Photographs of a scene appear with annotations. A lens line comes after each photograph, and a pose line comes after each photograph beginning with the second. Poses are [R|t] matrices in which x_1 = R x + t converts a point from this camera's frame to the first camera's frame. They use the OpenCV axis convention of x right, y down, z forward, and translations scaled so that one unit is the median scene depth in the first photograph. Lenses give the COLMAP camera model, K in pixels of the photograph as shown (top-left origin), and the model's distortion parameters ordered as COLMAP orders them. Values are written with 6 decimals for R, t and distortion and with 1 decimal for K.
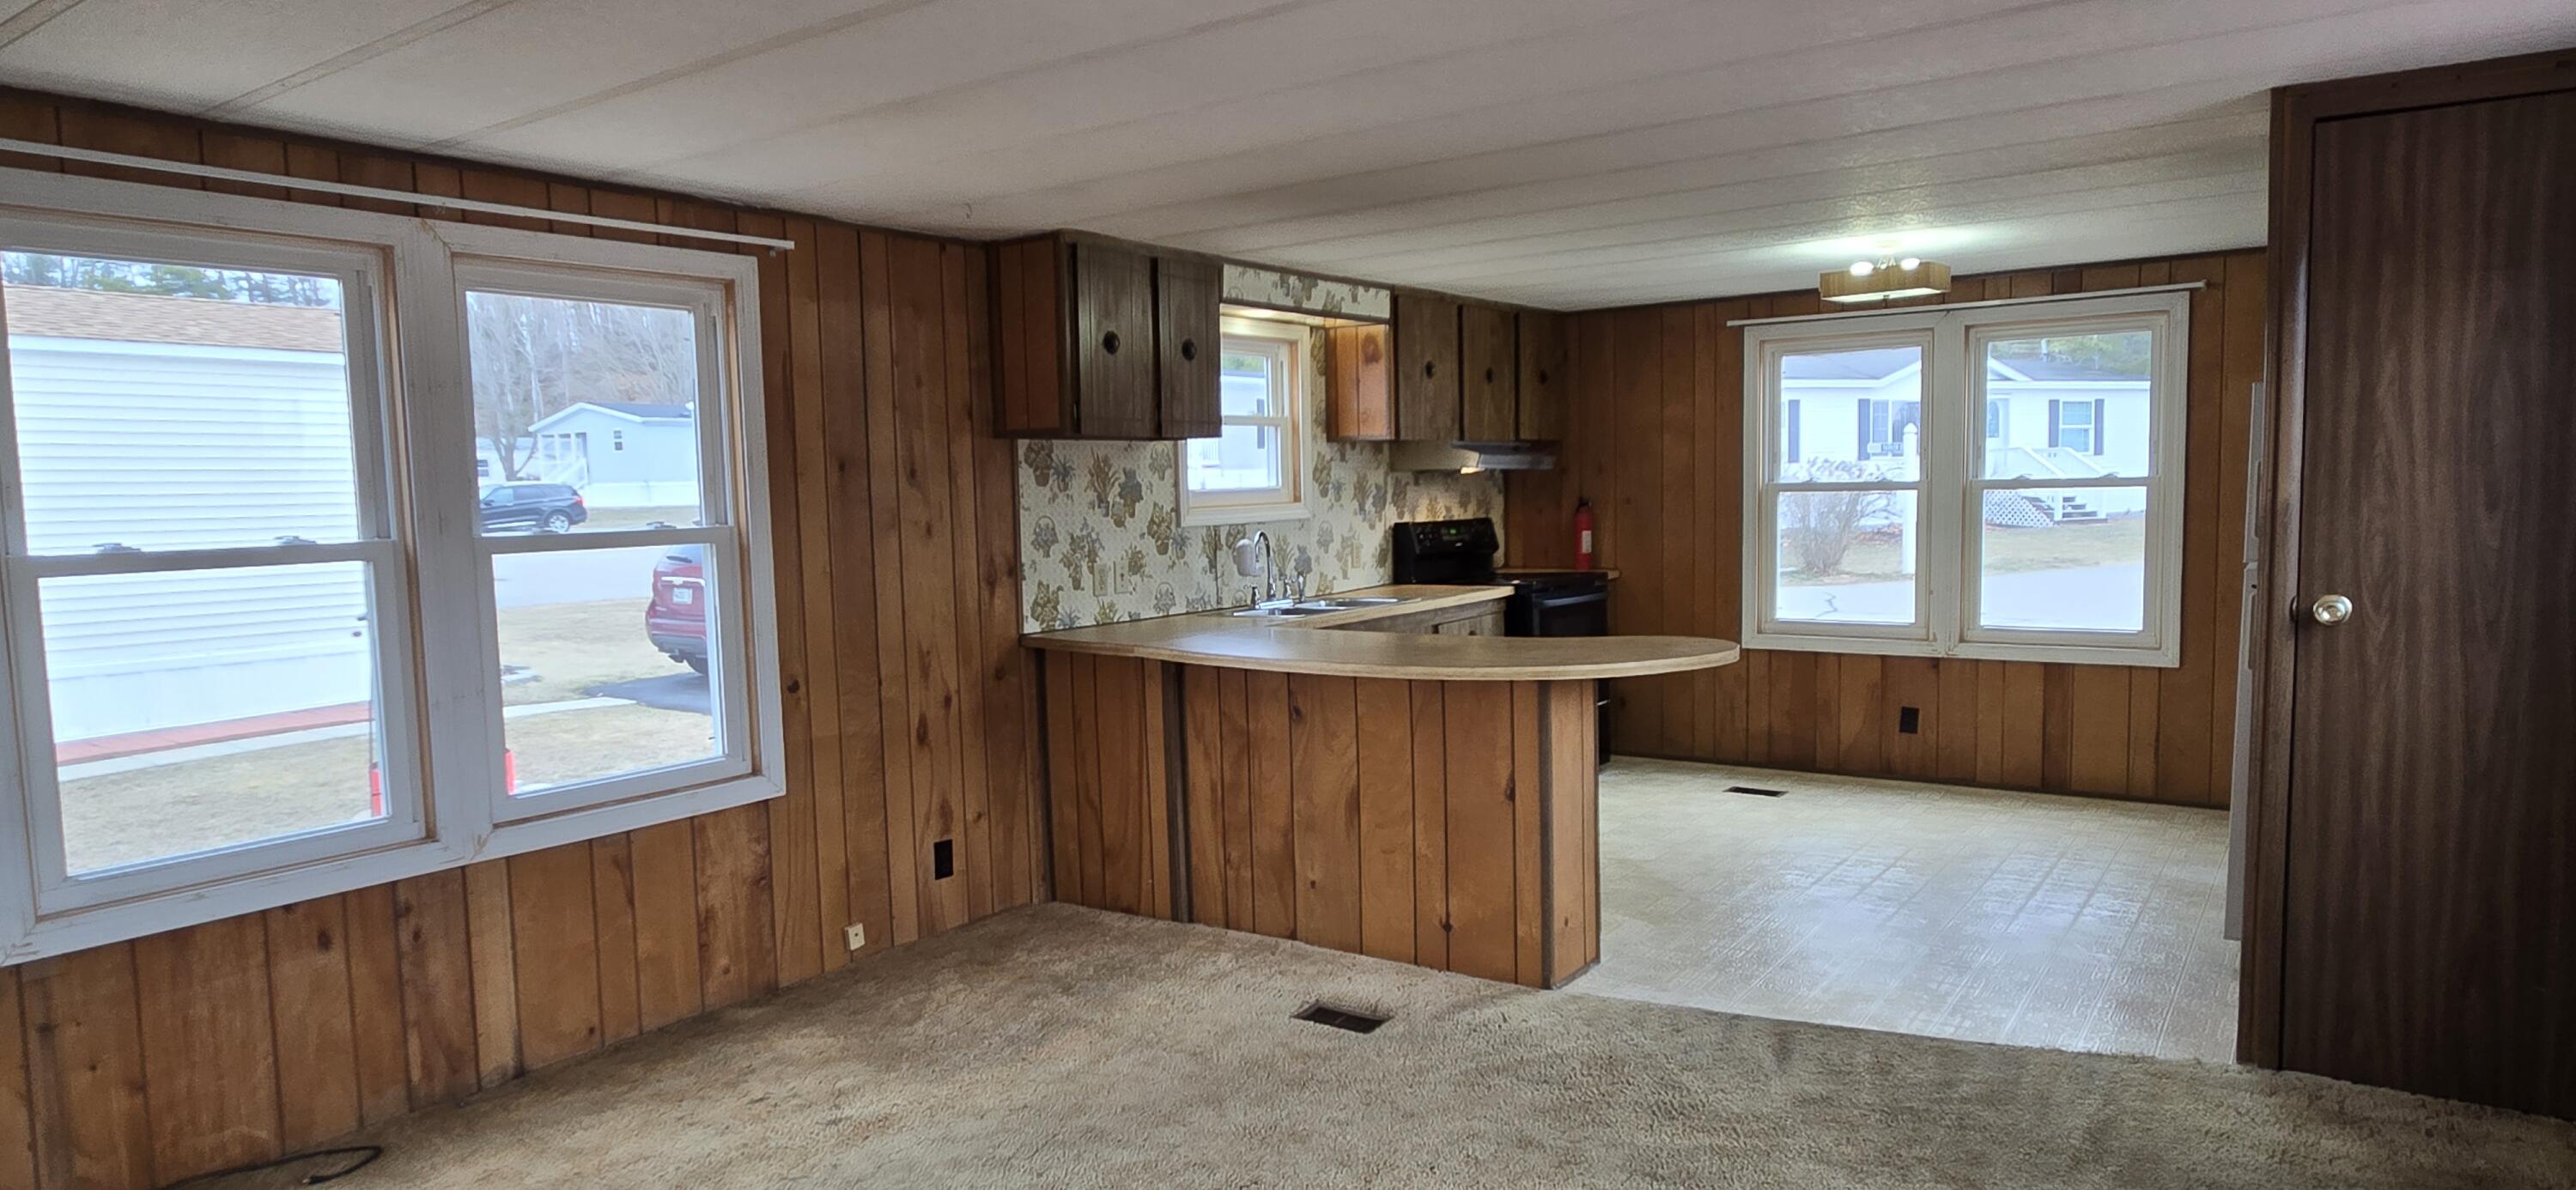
lens RADIAL K [[1509.0, 0, 1284.0], [0, 1509.0, 582.7], [0, 0, 1]] dist [-0.000145, 0.001941]
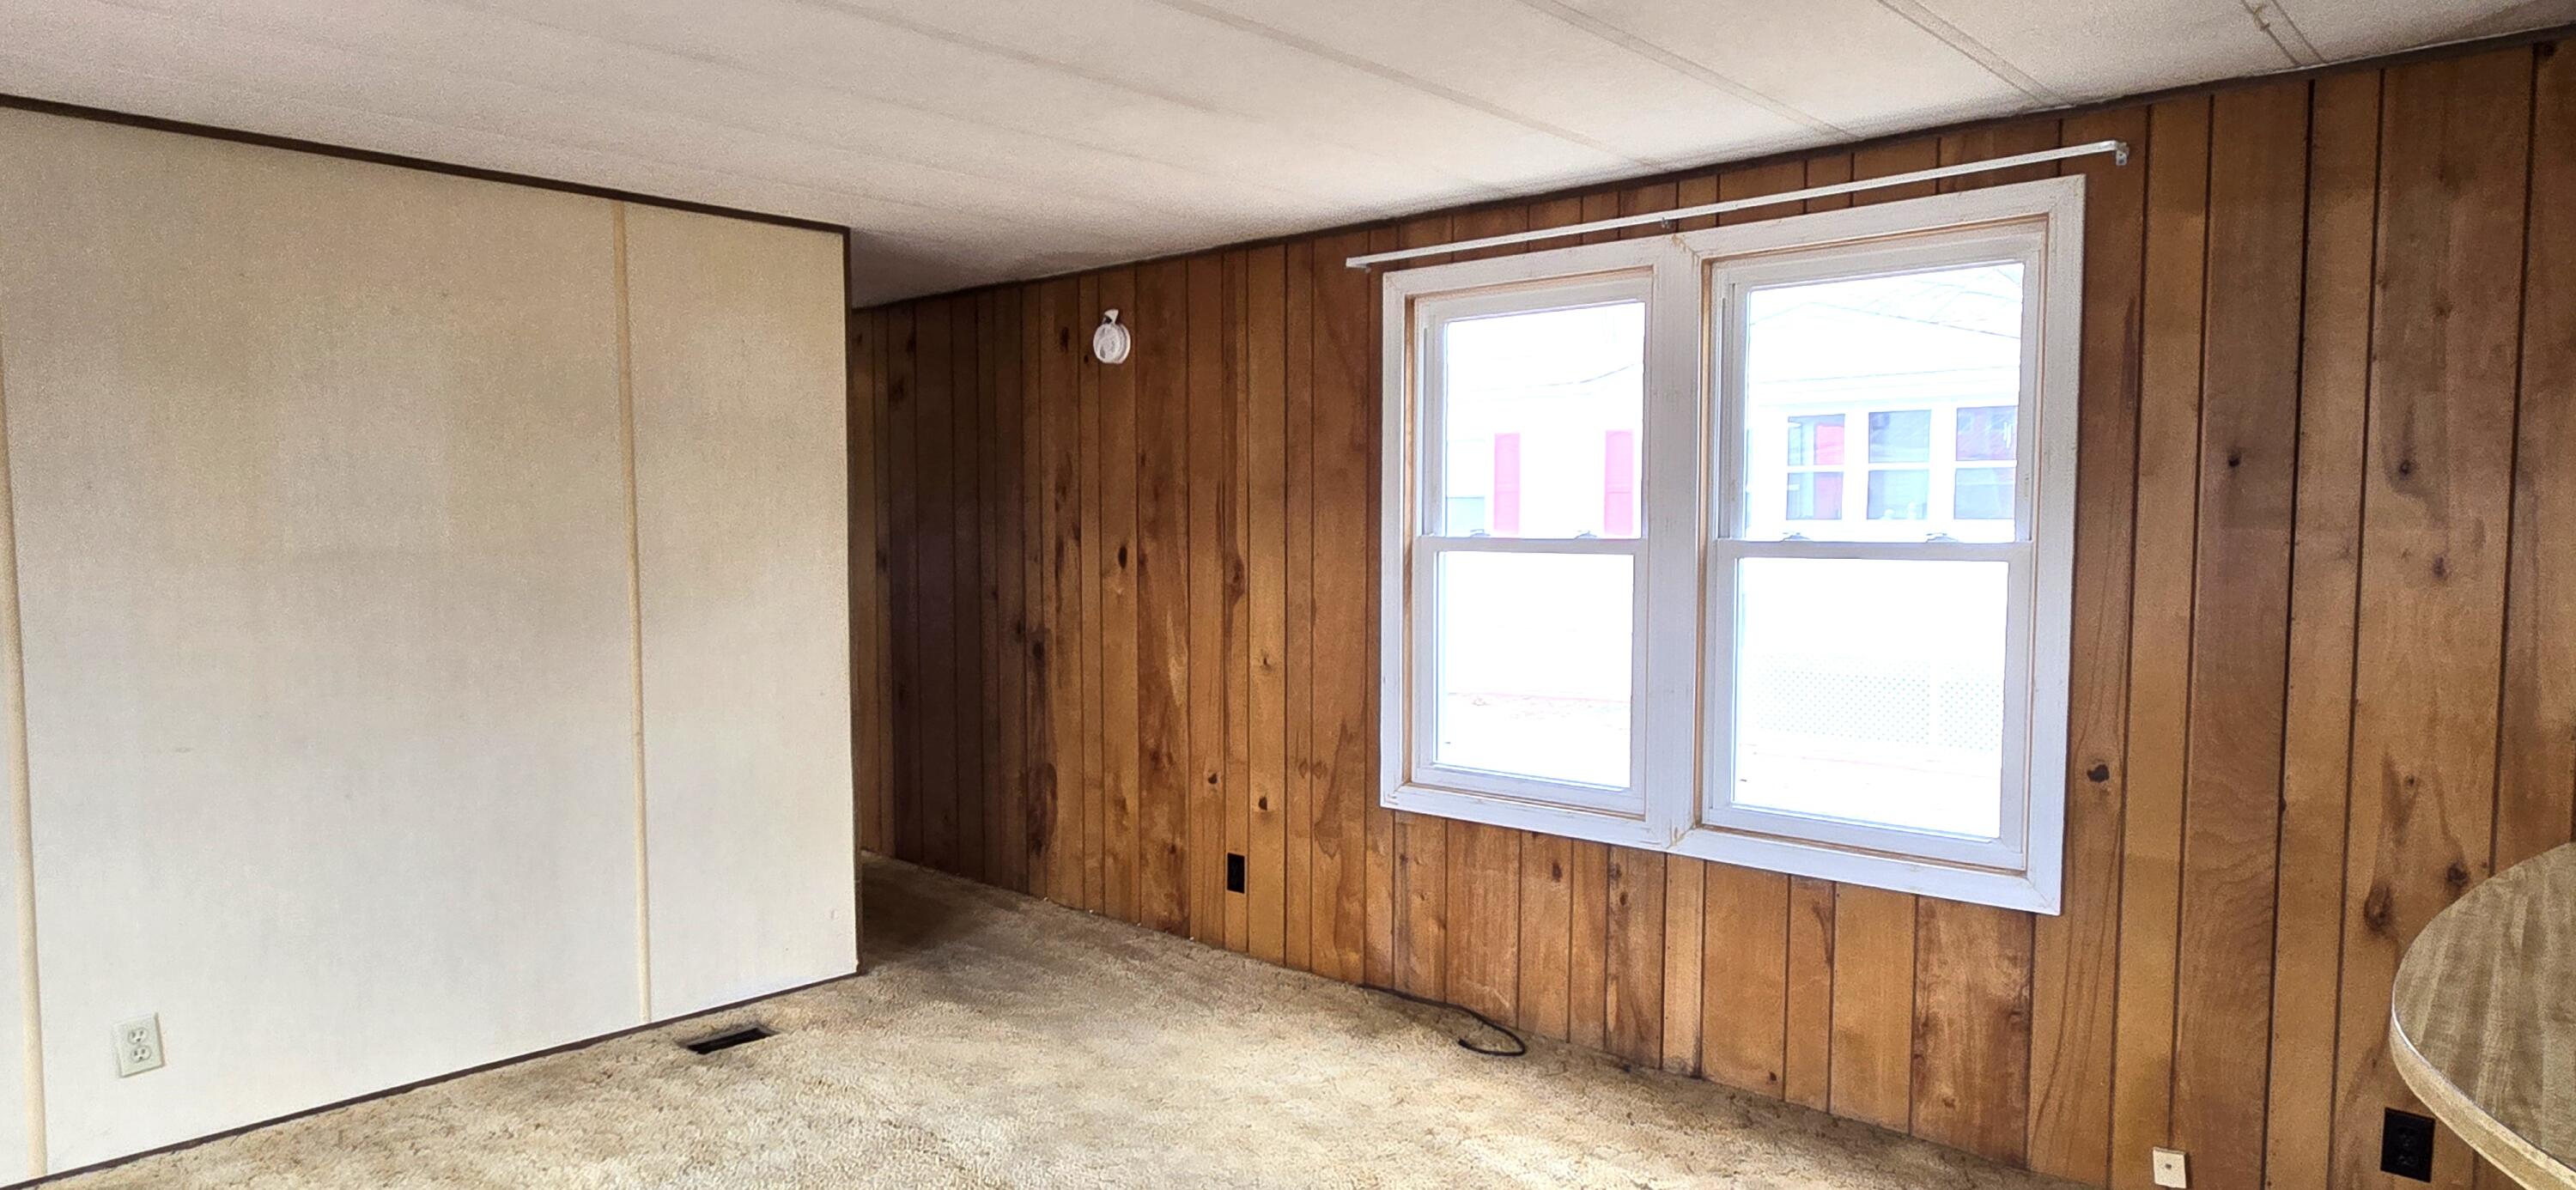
lens RADIAL K [[1509.0, 0, 1299.0], [0, 1509.0, 617.1], [0, 0, 1]] dist [-0.000145, 0.001941]
pose [[-0.120031, 0.081188, -0.989445, 0.474385], [-0.071685, 0.993340, 0.090204, -0.046857], [0.990179, 0.081755, -0.113412, 0.800282]]
